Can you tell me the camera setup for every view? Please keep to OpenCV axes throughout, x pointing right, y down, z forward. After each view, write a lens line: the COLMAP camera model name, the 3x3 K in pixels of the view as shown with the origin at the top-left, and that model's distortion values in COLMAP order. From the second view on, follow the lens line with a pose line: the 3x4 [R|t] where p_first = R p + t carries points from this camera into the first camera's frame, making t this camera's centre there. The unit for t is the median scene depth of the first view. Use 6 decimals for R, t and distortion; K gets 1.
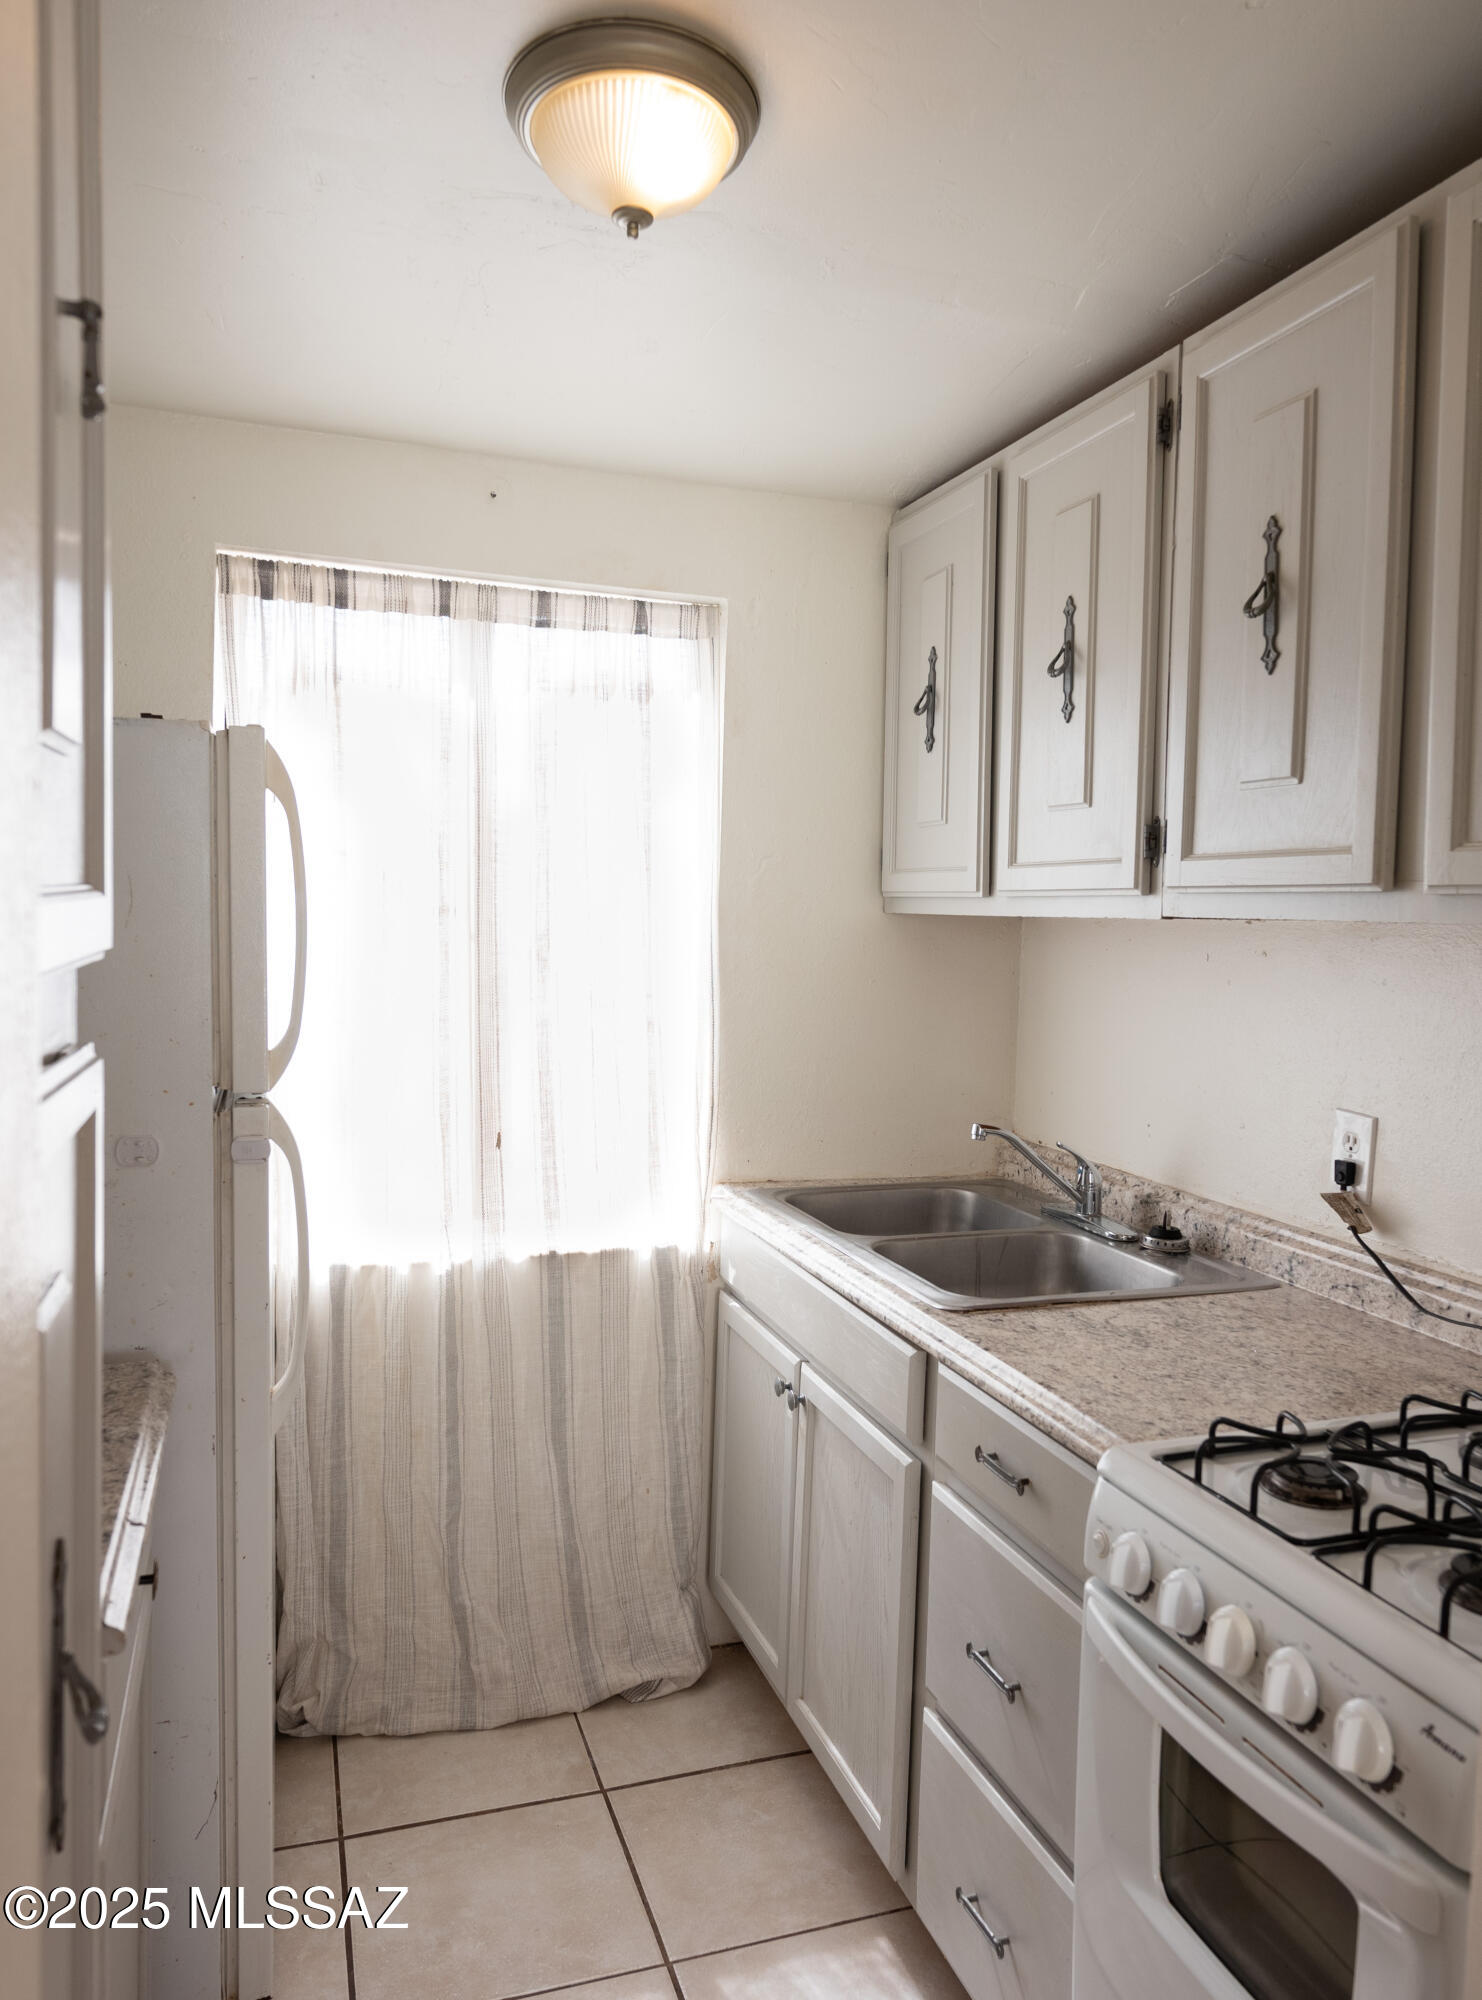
lens RADIAL K [[1391.1, 0, 752.0], [0, 1391.1, 1059.7], [0, 0, 1]] dist [-0.000100, 0.004730]
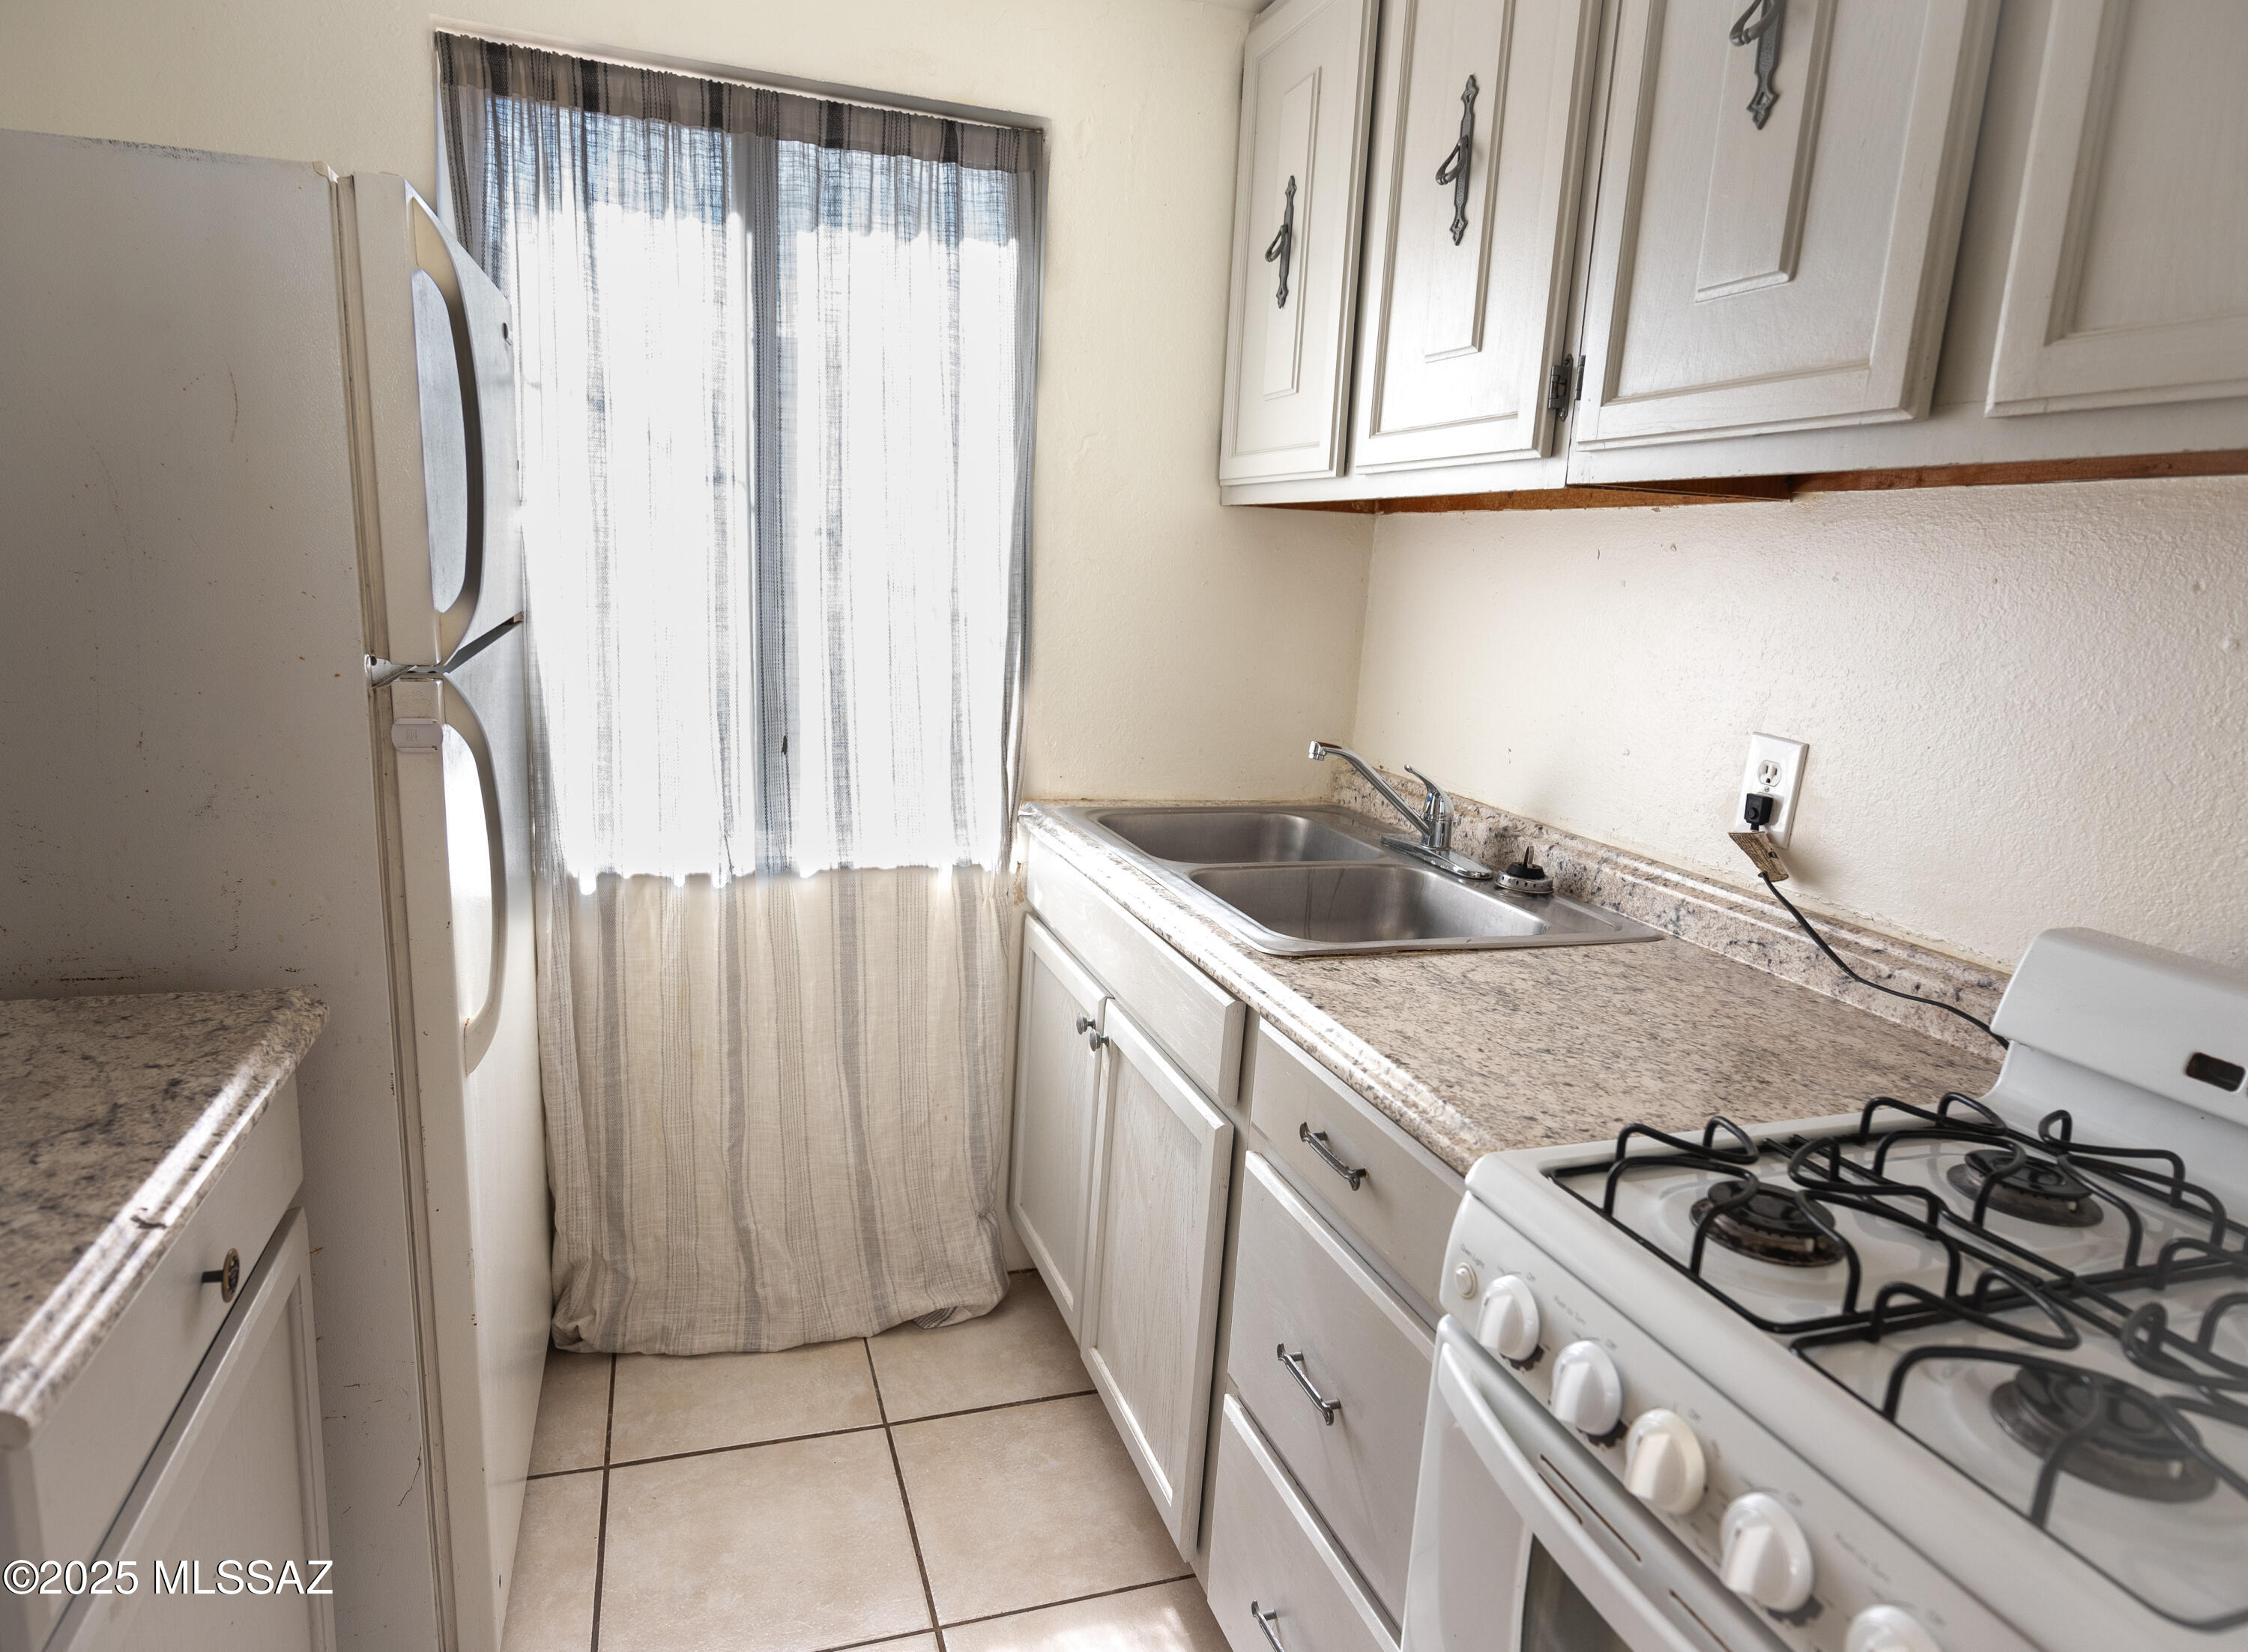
lens RADIAL K [[1251.7, 0, 1019.0], [0, 1251.7, 824.7], [0, 0, 1]] dist [-0.001039, 0.000558]
pose [[0.997645, 0.032968, -0.060139, 0.024554], [-0.026548, 0.994161, 0.104590, 0.021463], [0.063236, -0.102747, 0.992695, 0.202675]]
